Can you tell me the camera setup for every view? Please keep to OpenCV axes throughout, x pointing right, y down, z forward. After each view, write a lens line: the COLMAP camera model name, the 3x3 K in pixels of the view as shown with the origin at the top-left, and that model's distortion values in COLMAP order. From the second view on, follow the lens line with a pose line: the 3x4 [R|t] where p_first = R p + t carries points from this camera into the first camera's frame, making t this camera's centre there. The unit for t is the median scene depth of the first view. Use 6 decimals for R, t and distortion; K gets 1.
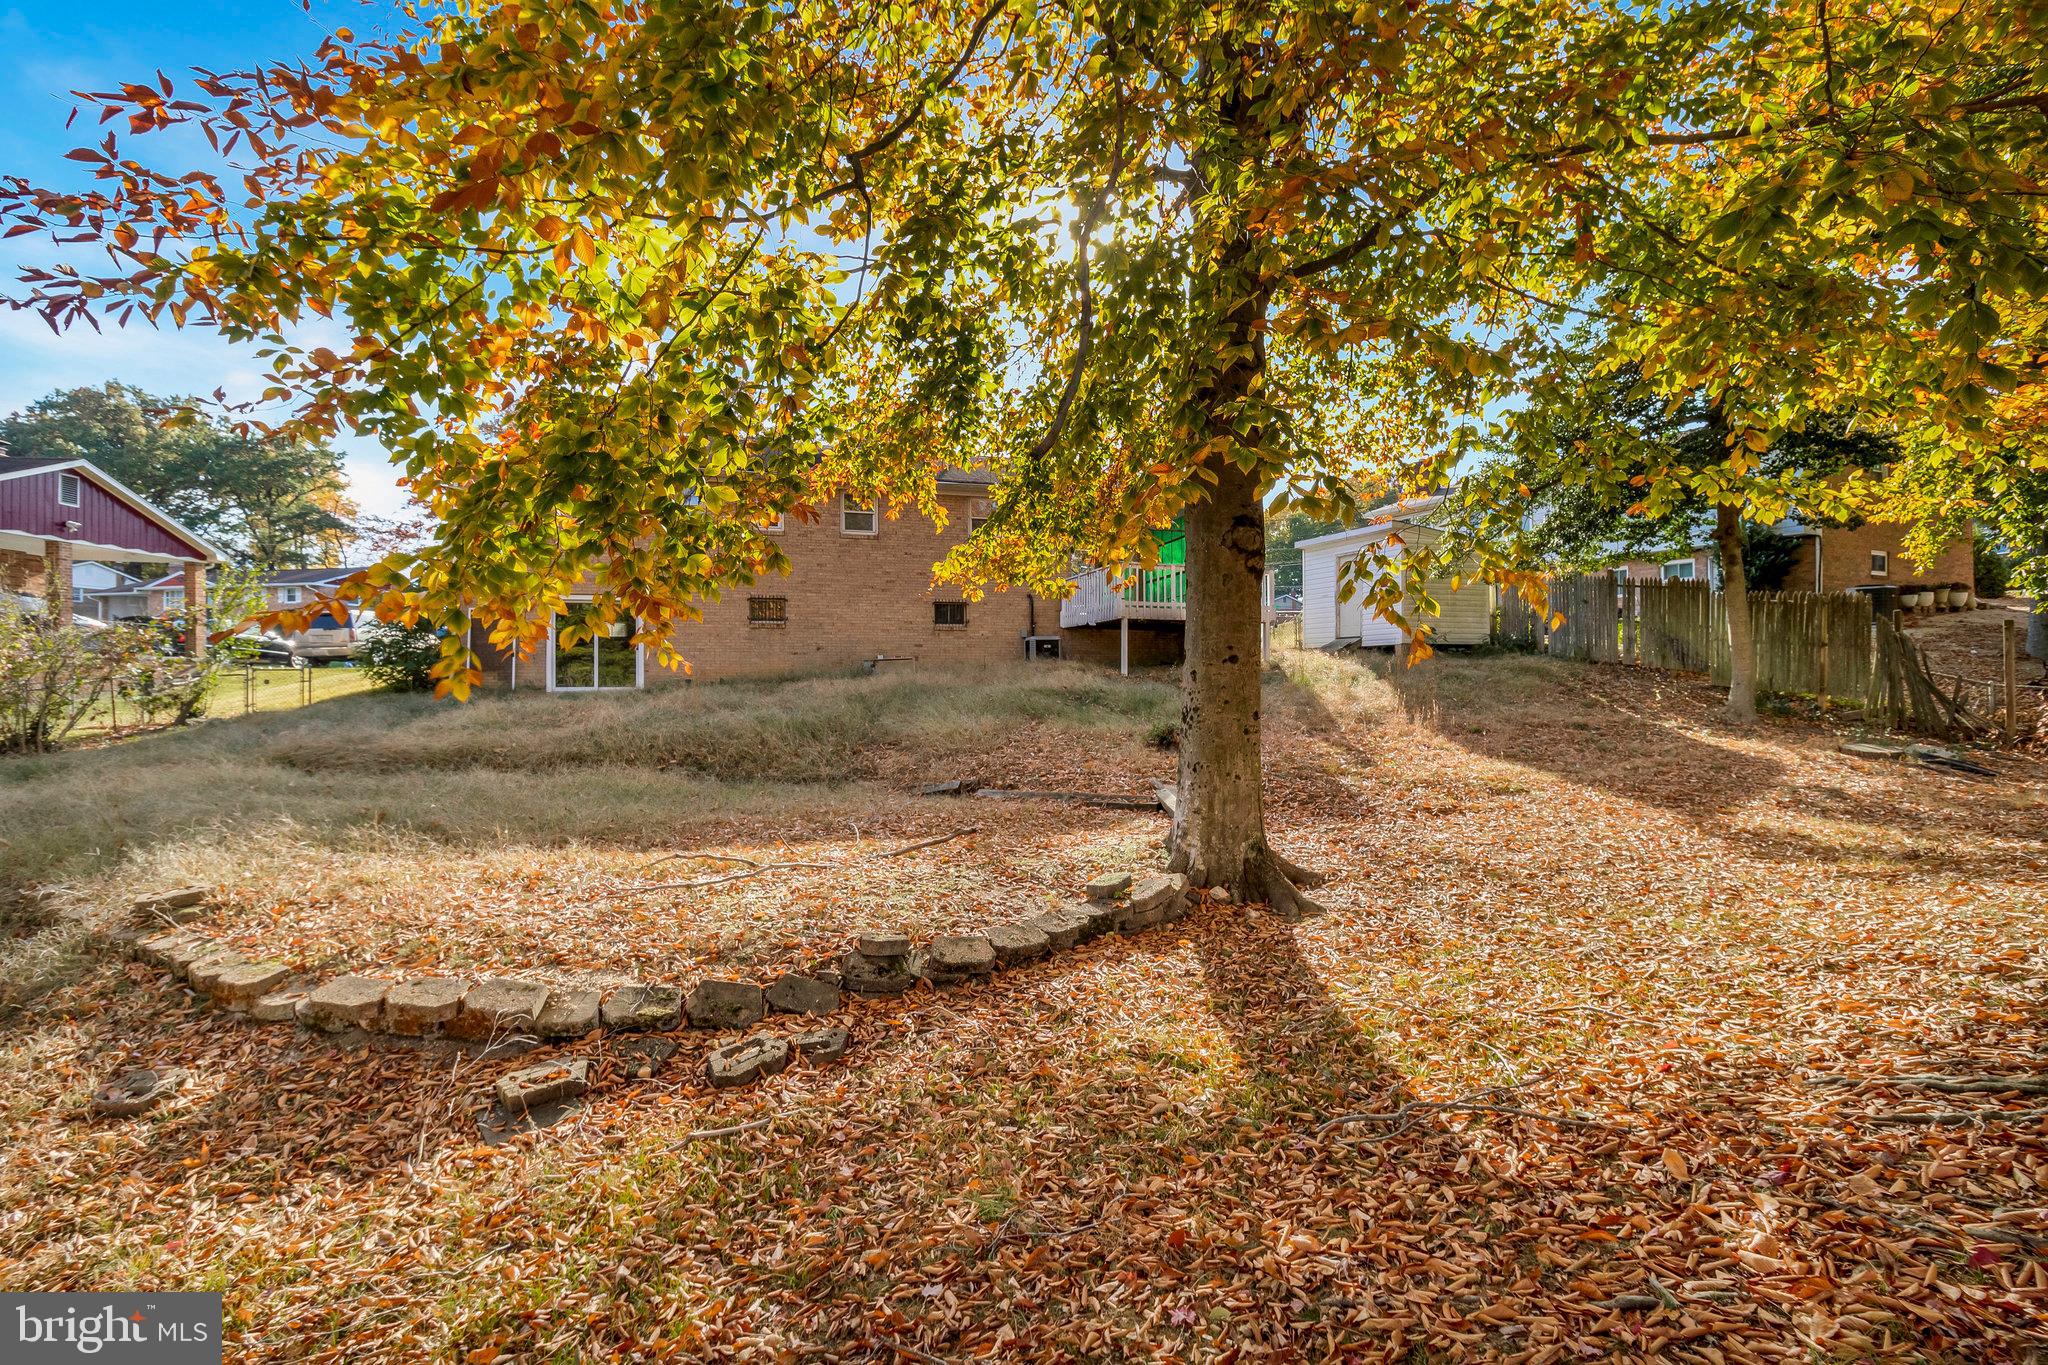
lens RADIAL K [[960.5, 0, 1047.9], [0, 960.5, 696.3], [0, 0, 1]] dist [-0.000570, -0.000256]
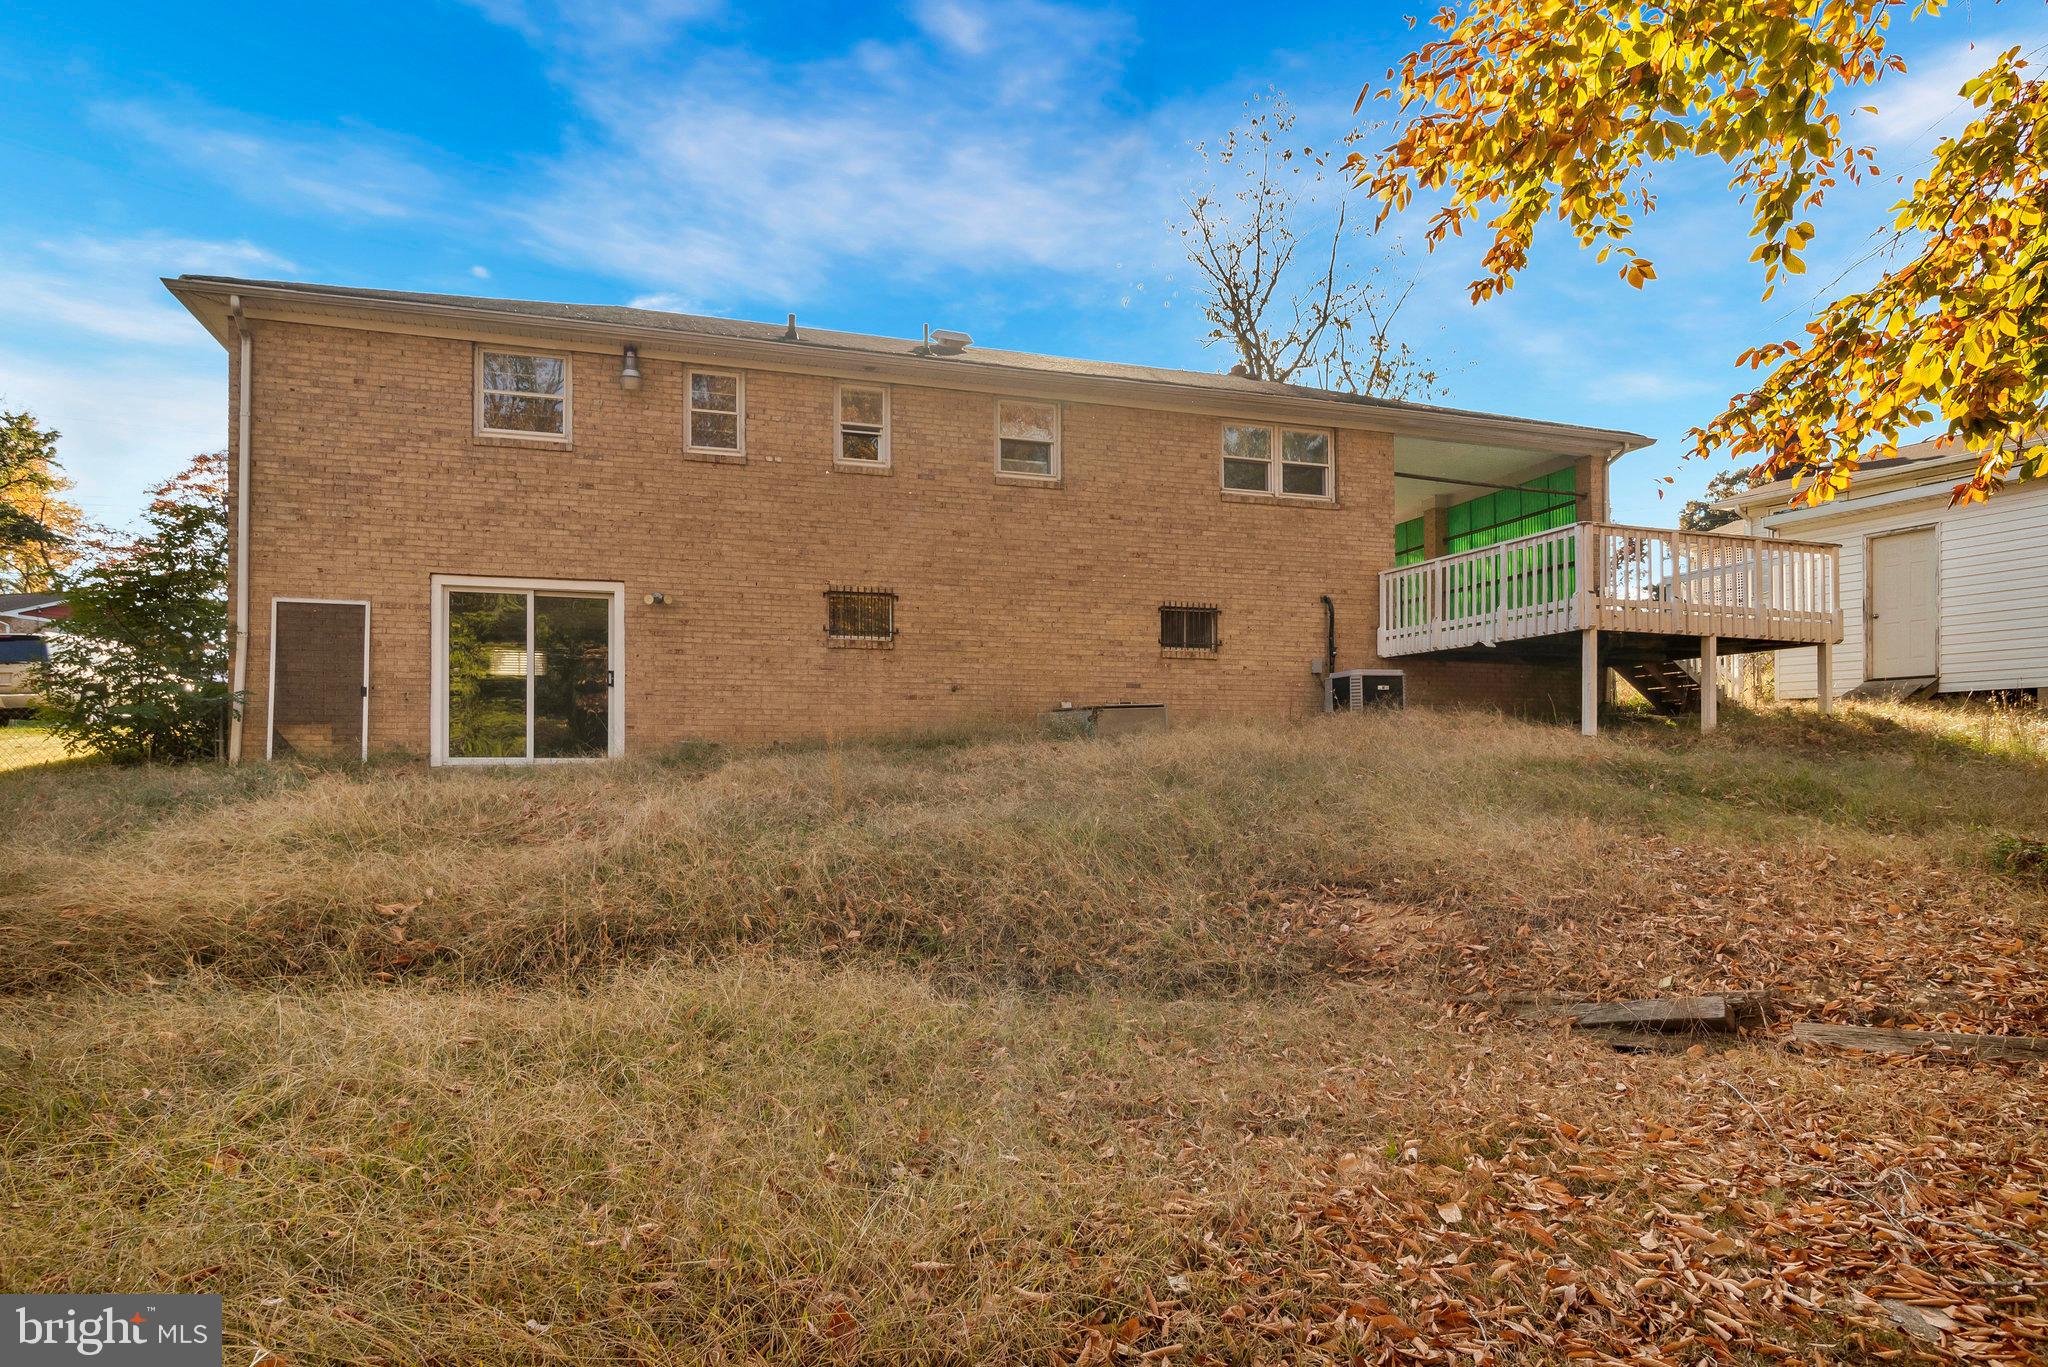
lens RADIAL K [[1180.8, 0, 1036.8], [0, 1180.8, 755.0], [0, 0, 1]] dist [0.000723, -0.000019]
pose [[0.998291, 0.004768, 0.058247, -0.233668], [-0.002969, 0.999517, -0.030942, 0.006888], [-0.058366, 0.030717, 0.997823, 0.353110]]
